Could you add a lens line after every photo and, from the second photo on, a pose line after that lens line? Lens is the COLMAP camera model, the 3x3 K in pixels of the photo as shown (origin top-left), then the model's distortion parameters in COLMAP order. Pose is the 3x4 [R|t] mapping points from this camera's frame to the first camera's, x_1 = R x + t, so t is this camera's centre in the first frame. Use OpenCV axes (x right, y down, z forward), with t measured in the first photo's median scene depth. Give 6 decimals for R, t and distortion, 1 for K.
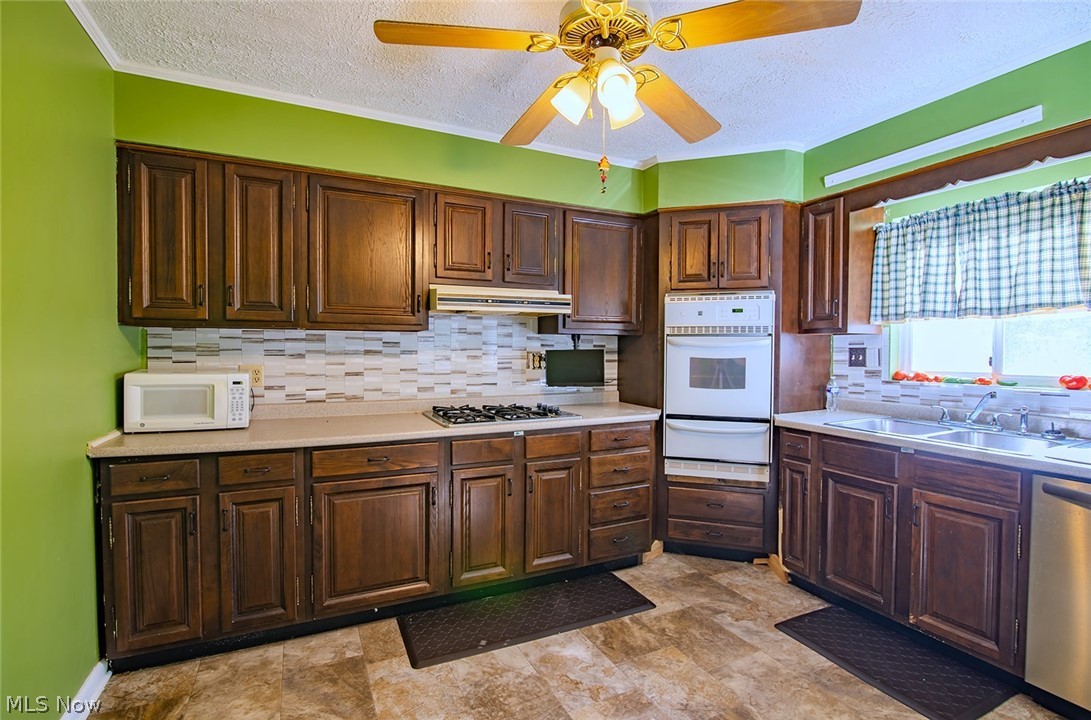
lens RADIAL K [[489.6, 0, 545.5], [0, 489.6, 360.0], [0, 0, 1]] dist [-0.014394, 0.000065]
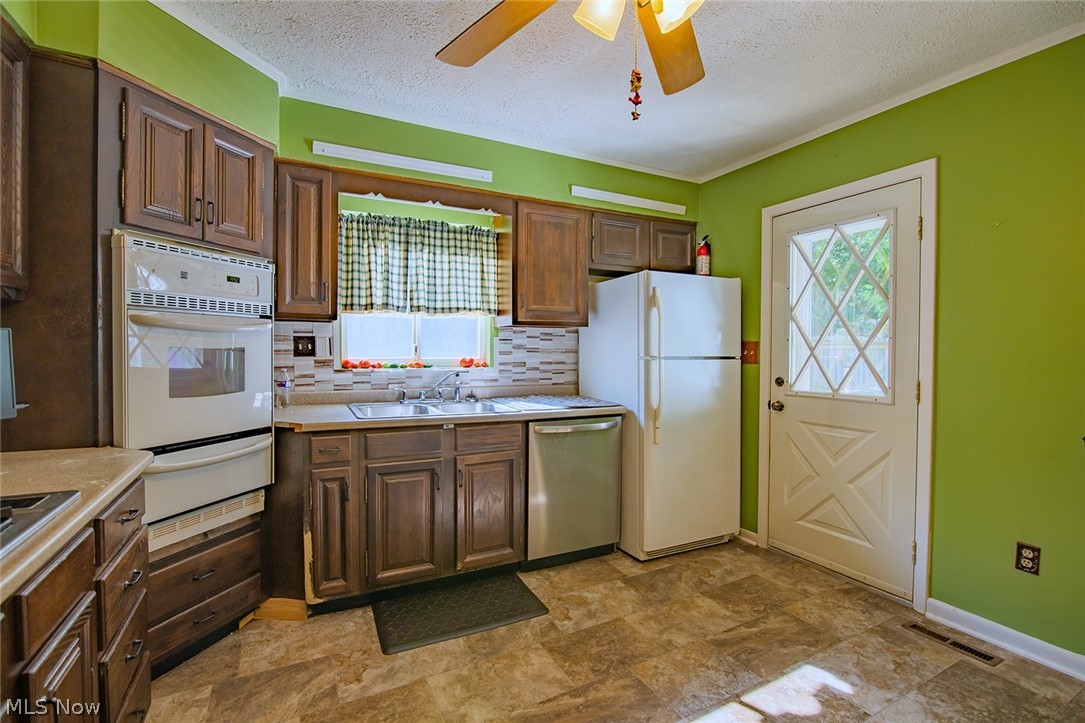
lens RADIAL K [[491.7, 0, 542.5], [0, 491.7, 361.5], [0, 0, 1]] dist [-0.022062, -0.000083]
pose [[-0.016794, -0.033073, 0.999312, -0.334907], [0.010138, 0.999396, 0.033246, -0.003784], [-0.999808, 0.010689, -0.016448, 0.627063]]
